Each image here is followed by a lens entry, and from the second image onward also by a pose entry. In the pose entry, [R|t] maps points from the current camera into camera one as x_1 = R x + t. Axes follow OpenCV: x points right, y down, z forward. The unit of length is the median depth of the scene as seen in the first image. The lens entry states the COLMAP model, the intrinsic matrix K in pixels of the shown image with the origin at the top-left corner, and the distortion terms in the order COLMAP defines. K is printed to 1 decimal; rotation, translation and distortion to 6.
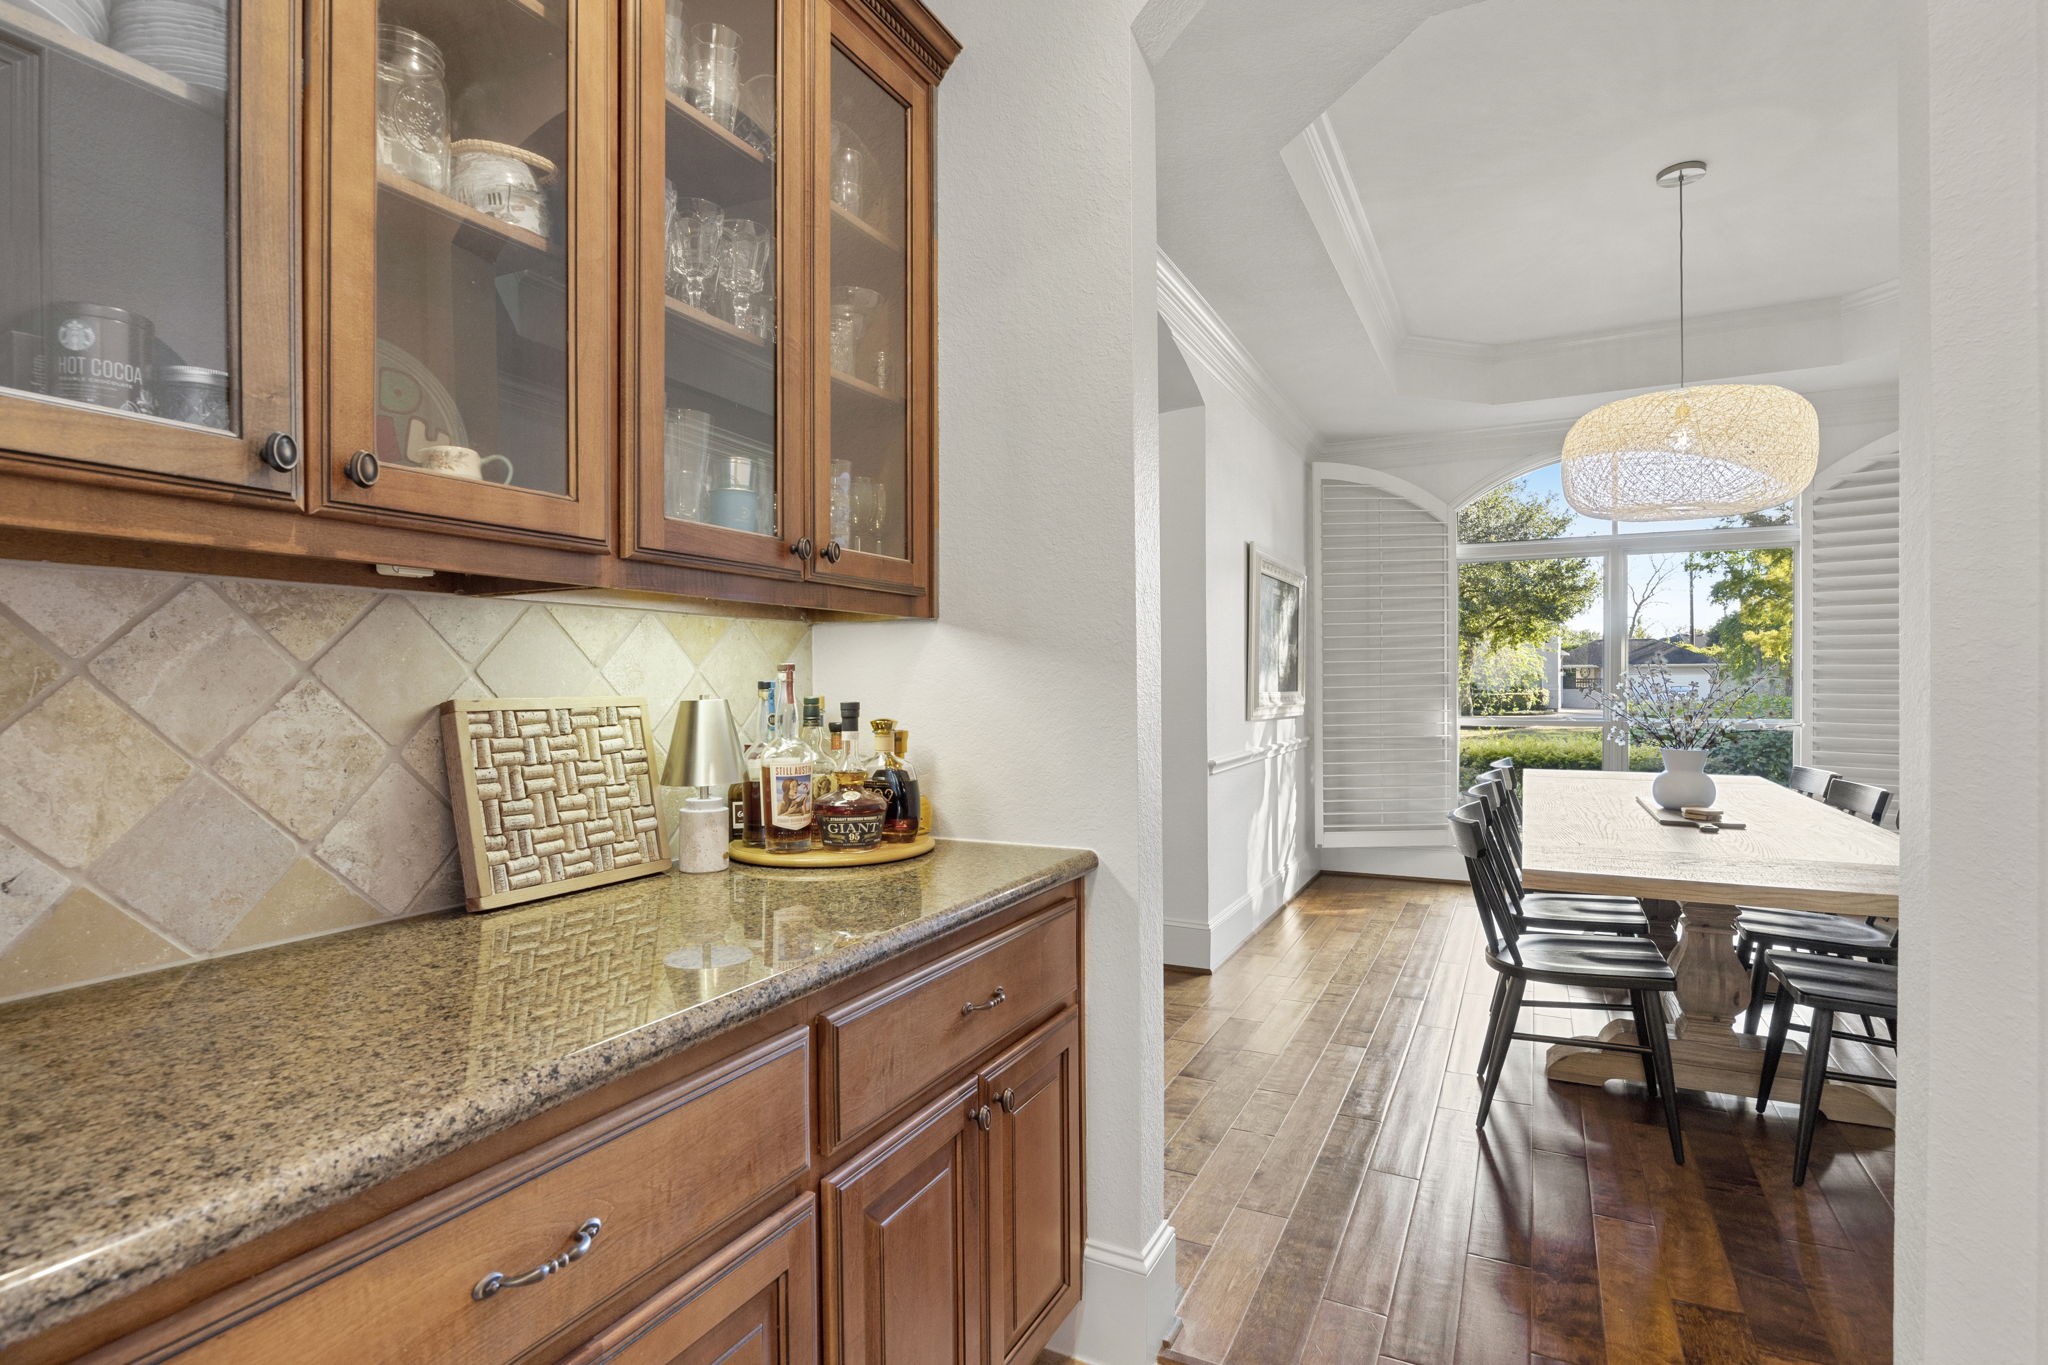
lens RADIAL K [[1007.2, 0, 1024.0], [0, 1007.2, 682.5], [0, 0, 1]] dist [0.000045, 0.000194]
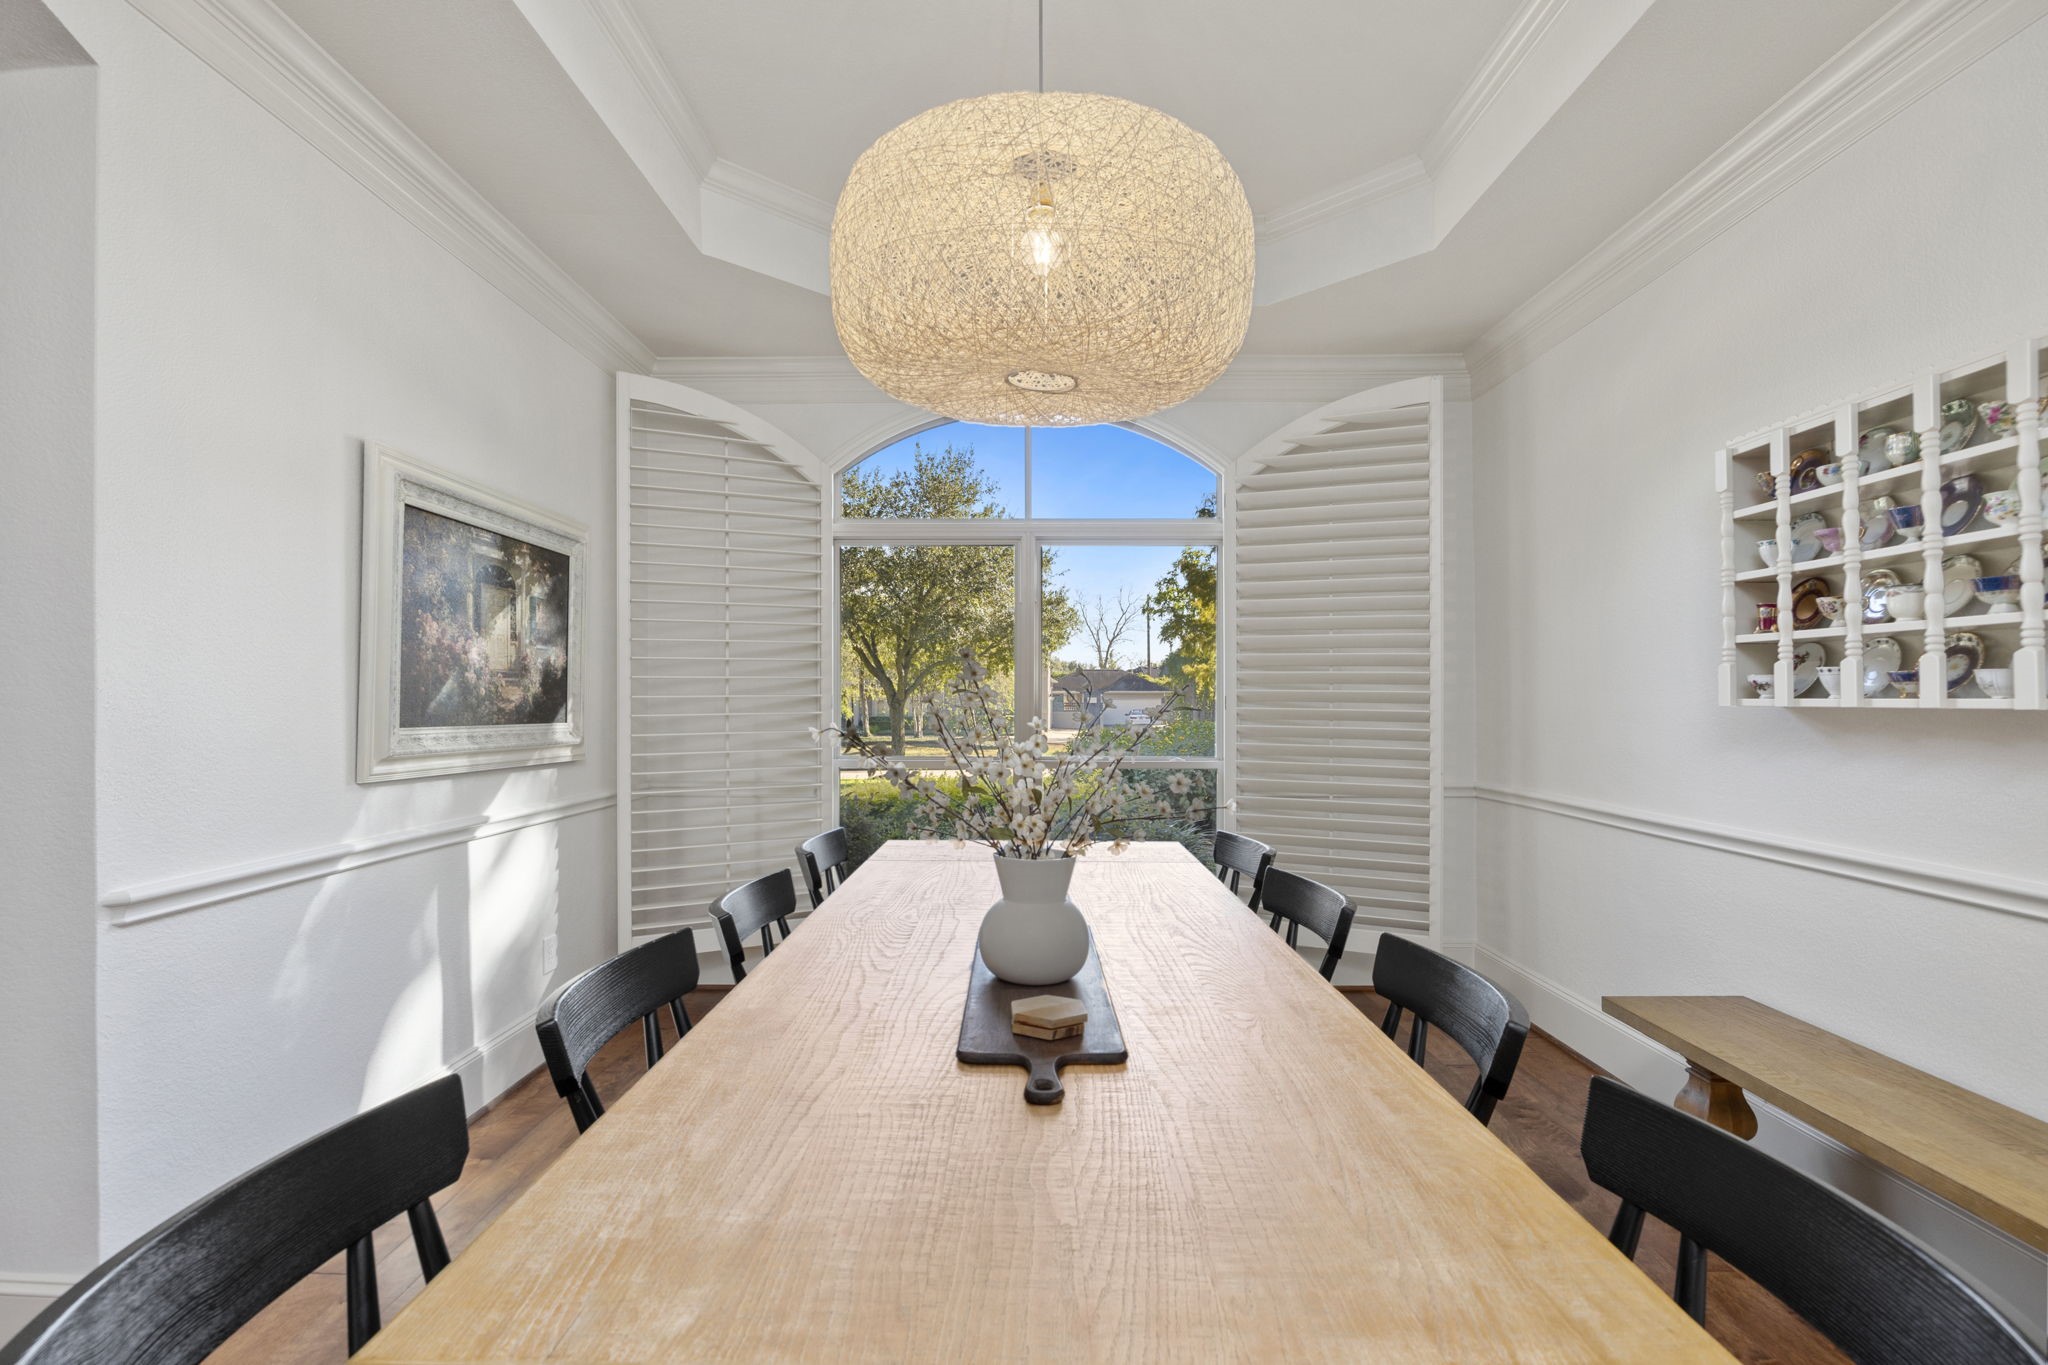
lens RADIAL K [[858.1, 0, 1020.4], [0, 858.1, 699.7], [0, 0, 1]] dist [0.000482, 0.000088]
pose [[0.909805, 0.004801, 0.415007, 0.105994], [-0.002338, 0.999977, -0.006444, -0.001111], [-0.415028, 0.004892, 0.909795, 0.139151]]
